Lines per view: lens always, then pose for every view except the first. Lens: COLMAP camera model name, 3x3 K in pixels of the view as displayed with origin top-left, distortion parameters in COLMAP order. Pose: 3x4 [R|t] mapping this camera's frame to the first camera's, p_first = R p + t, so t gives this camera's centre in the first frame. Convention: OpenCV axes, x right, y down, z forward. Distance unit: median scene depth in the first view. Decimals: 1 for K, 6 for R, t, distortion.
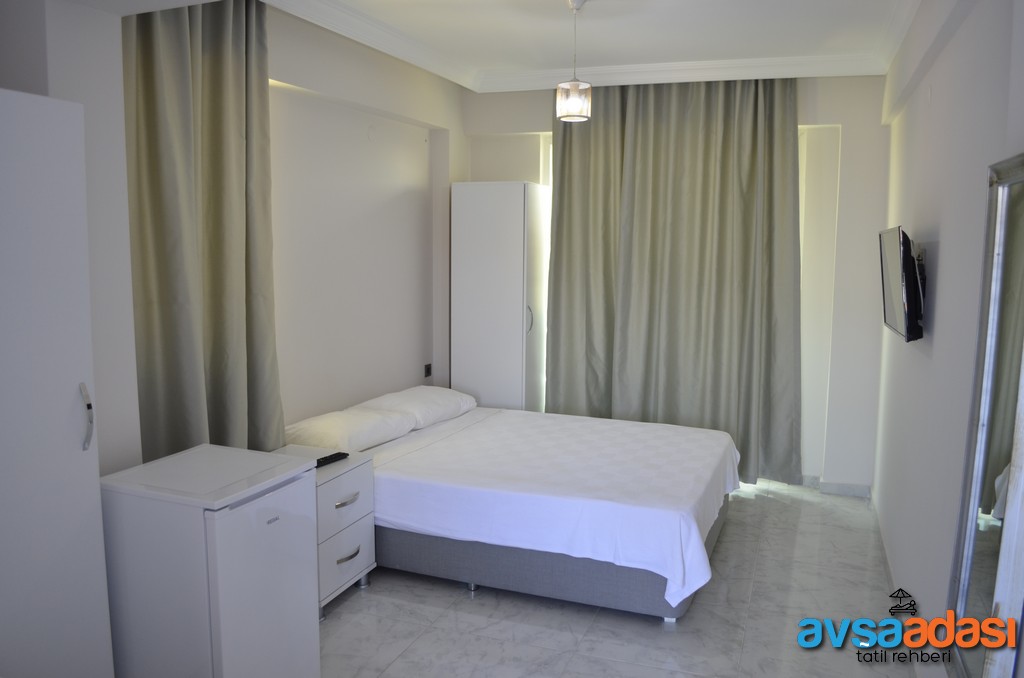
lens RADIAL K [[797.2, 0, 513.8], [0, 797.2, 342.1], [0, 0, 1]] dist [-0.078494, 0.004331]
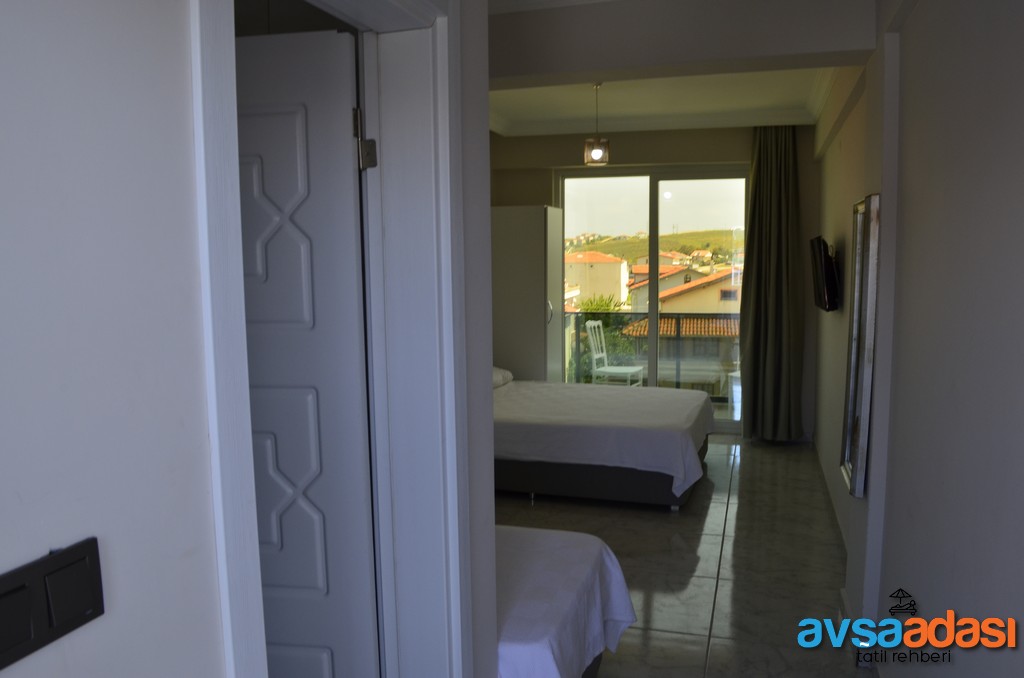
lens RADIAL K [[797.2, 0, 510.2], [0, 797.2, 337.4], [0, 0, 1]] dist [-0.078494, 0.004331]
pose [[0.998534, -0.020785, 0.049971, -0.174539], [0.021767, 0.999579, -0.019188, 0.060767], [-0.049551, 0.020248, 0.998566, -0.457063]]
